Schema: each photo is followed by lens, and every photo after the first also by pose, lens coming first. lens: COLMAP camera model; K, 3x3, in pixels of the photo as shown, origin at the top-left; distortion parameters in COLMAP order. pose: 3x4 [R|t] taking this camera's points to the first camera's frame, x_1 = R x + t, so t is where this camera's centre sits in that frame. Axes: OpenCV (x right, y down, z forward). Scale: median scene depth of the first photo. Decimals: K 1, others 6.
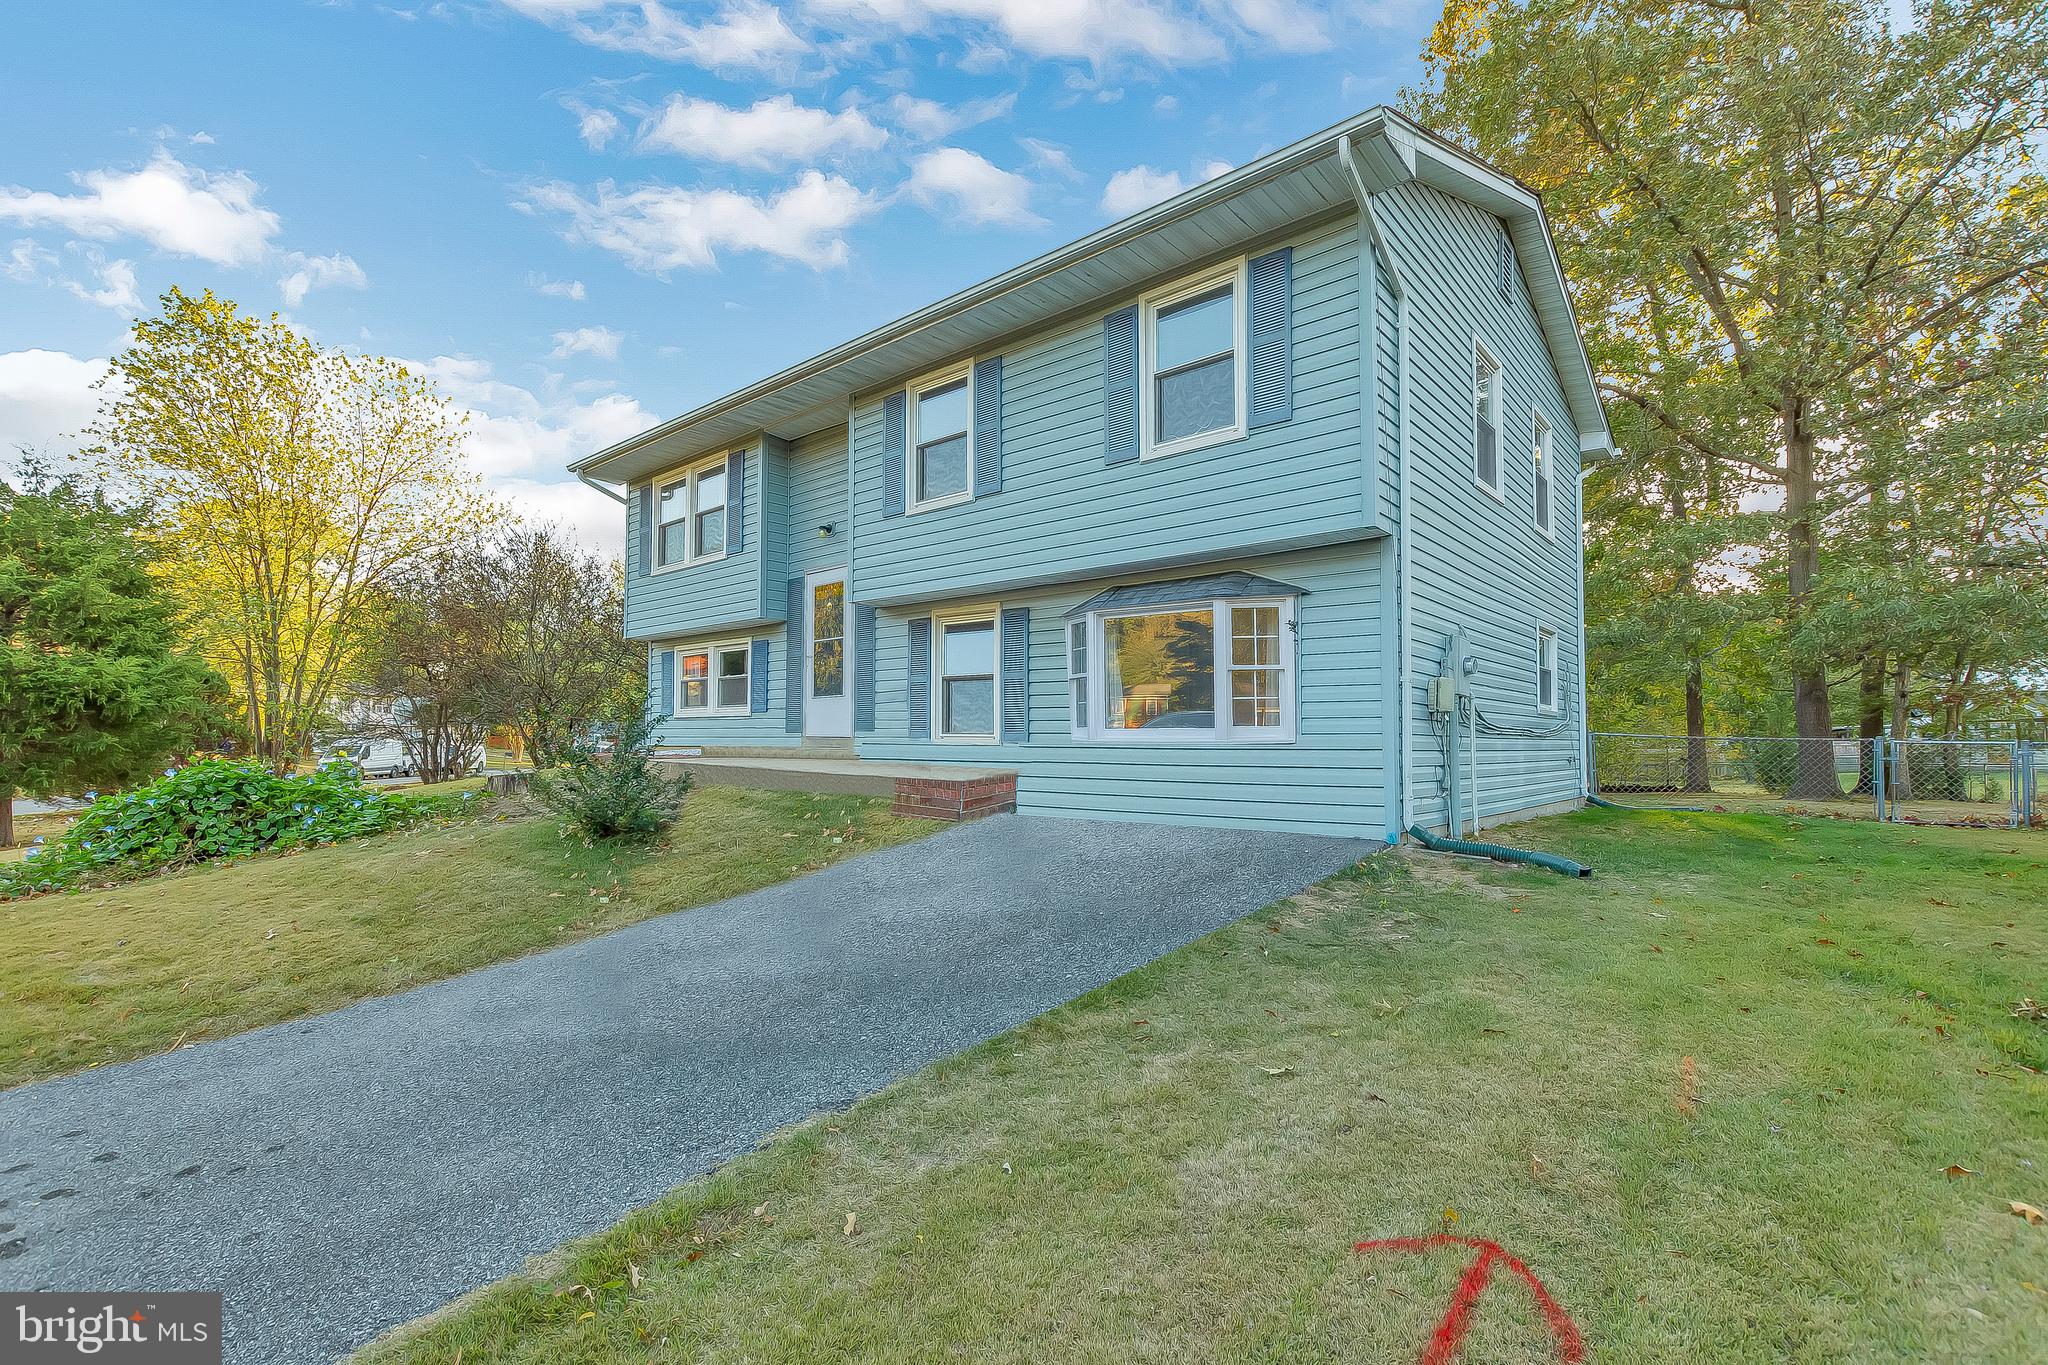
lens RADIAL K [[990.5, 0, 1024.0], [0, 990.5, 682.5], [0, 0, 1]] dist [-0.001553, -0.000032]
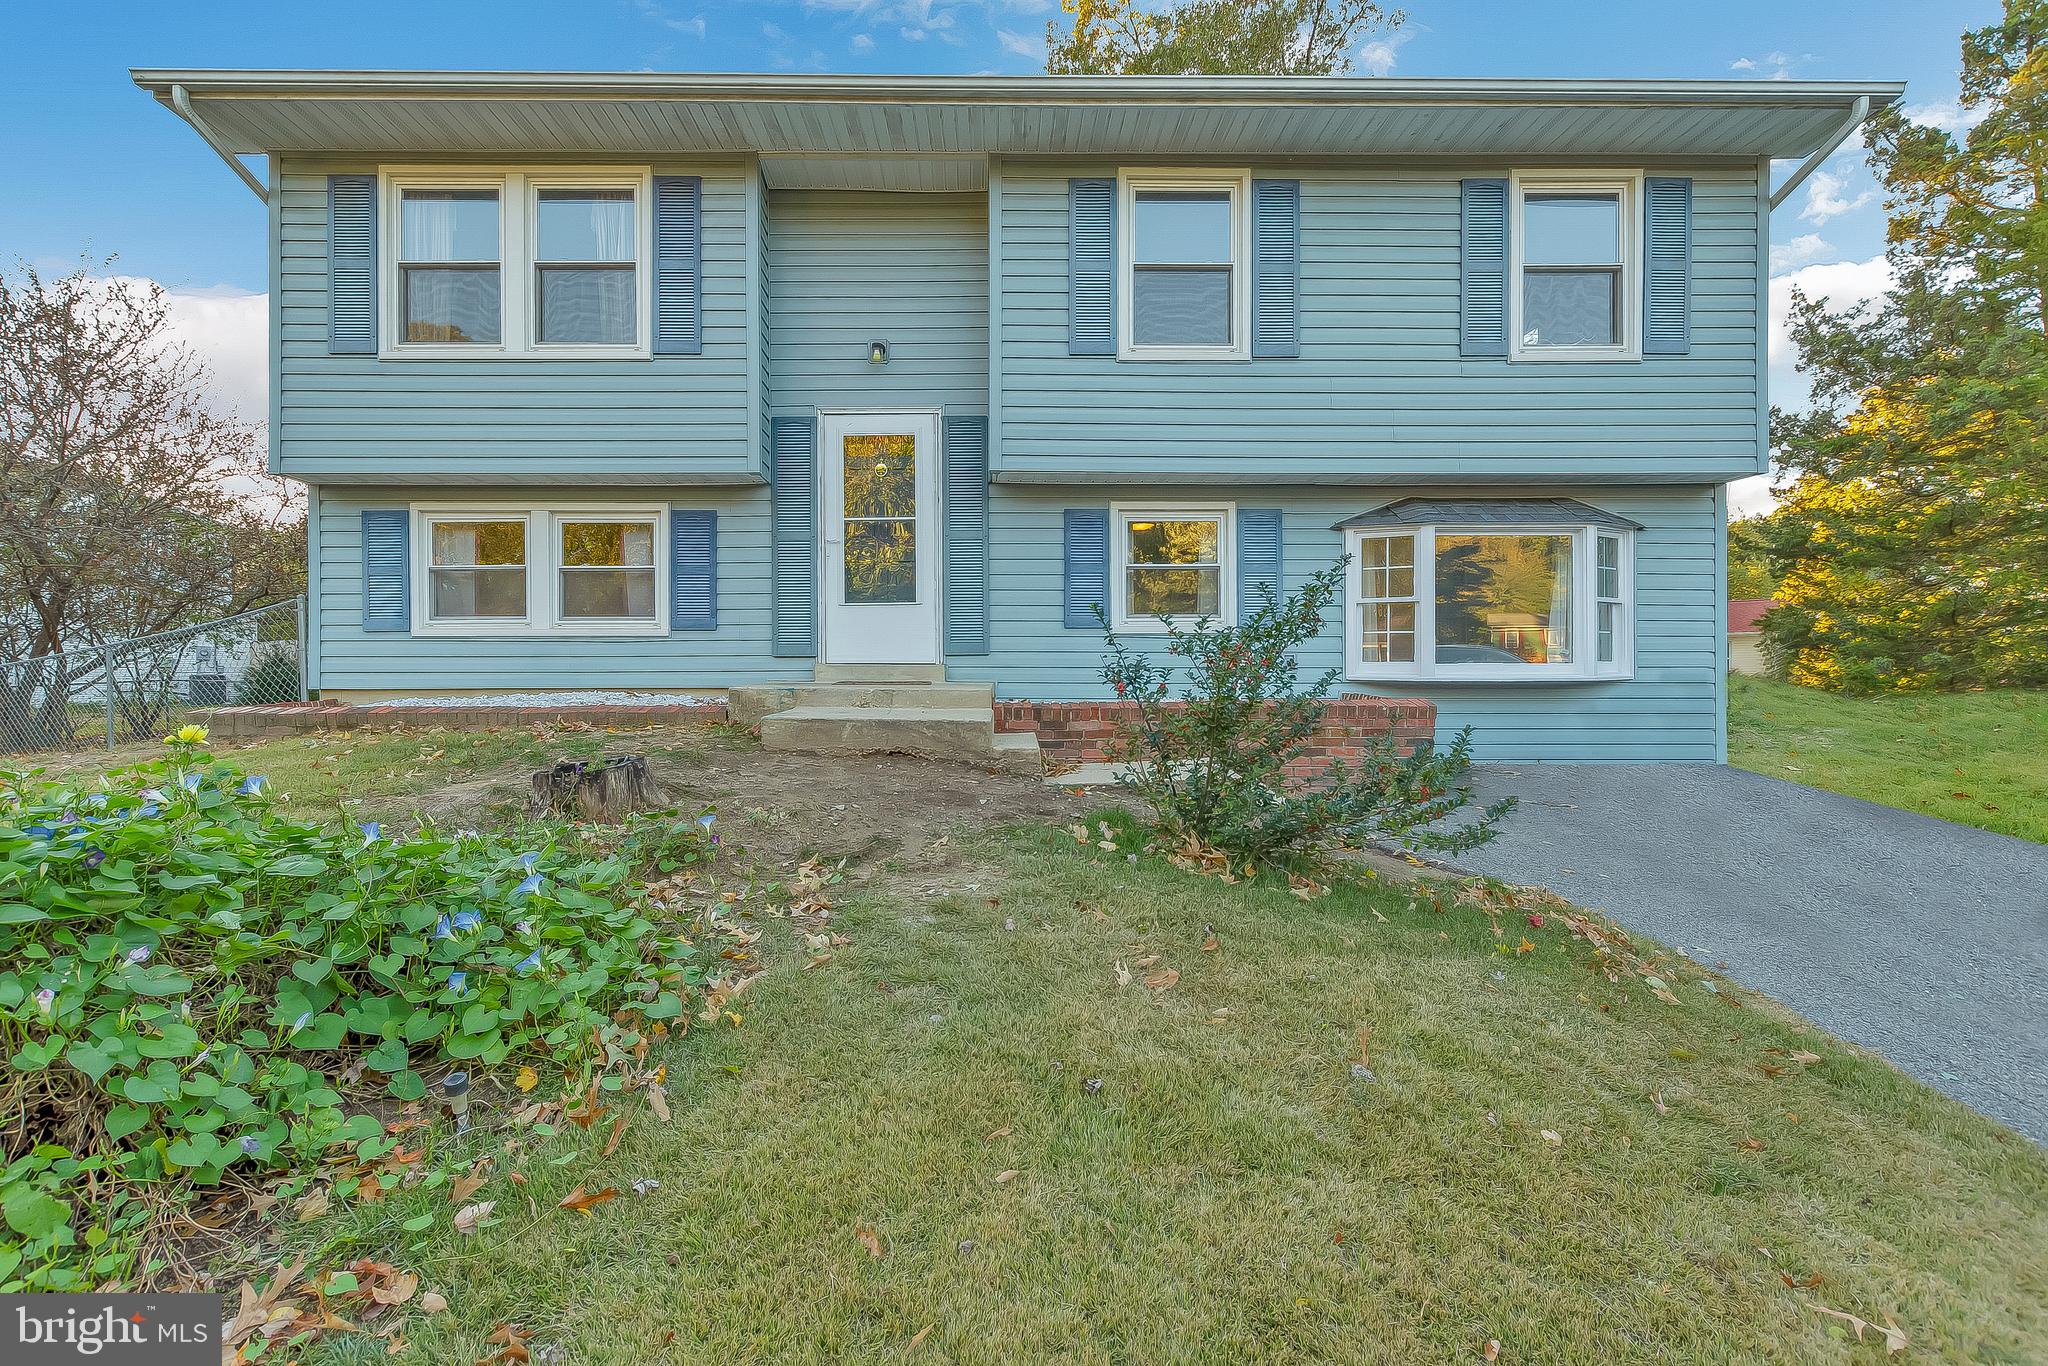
lens RADIAL K [[895.5, 0, 1024.0], [0, 895.5, 683.0], [0, 0, 1]] dist [0.001836, 0.000258]
pose [[0.730716, -0.005652, 0.682658, -0.533394], [-0.040183, 0.997876, 0.051273, 0.031539], [-0.681498, -0.064898, 0.728937, 0.481291]]
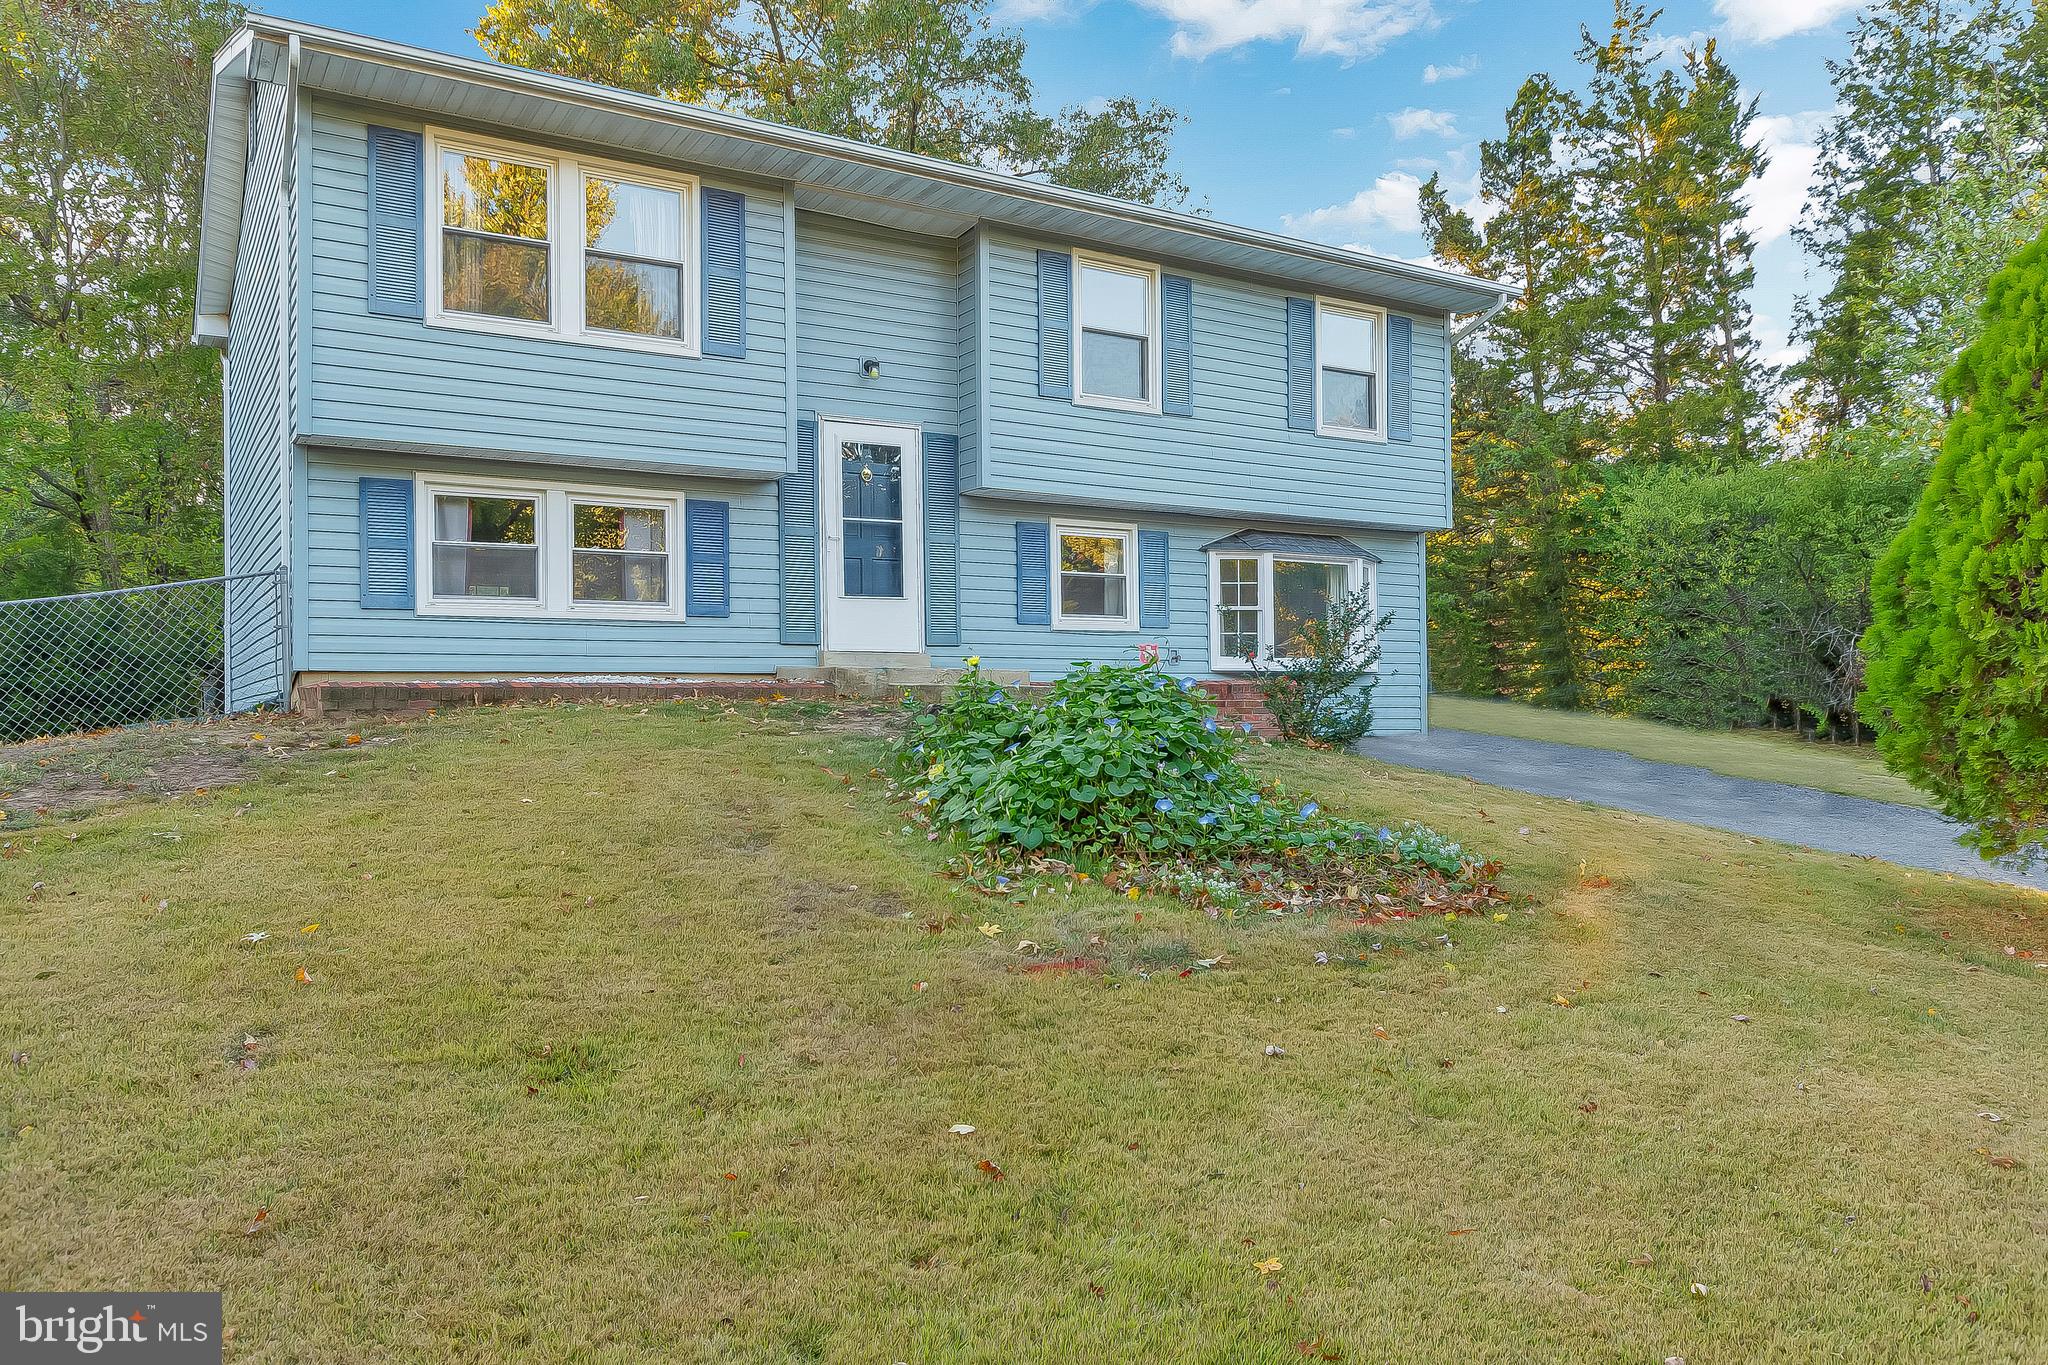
lens RADIAL K [[1384.9, 0, 1017.0], [0, 1384.9, 716.7], [0, 0, 1]] dist [-0.001390, -0.005977]
pose [[0.293338, -0.003012, 0.956004, -1.132584], [-0.046951, 0.998743, 0.017553, 0.077668], [-0.954855, -0.050034, 0.292828, 0.584063]]
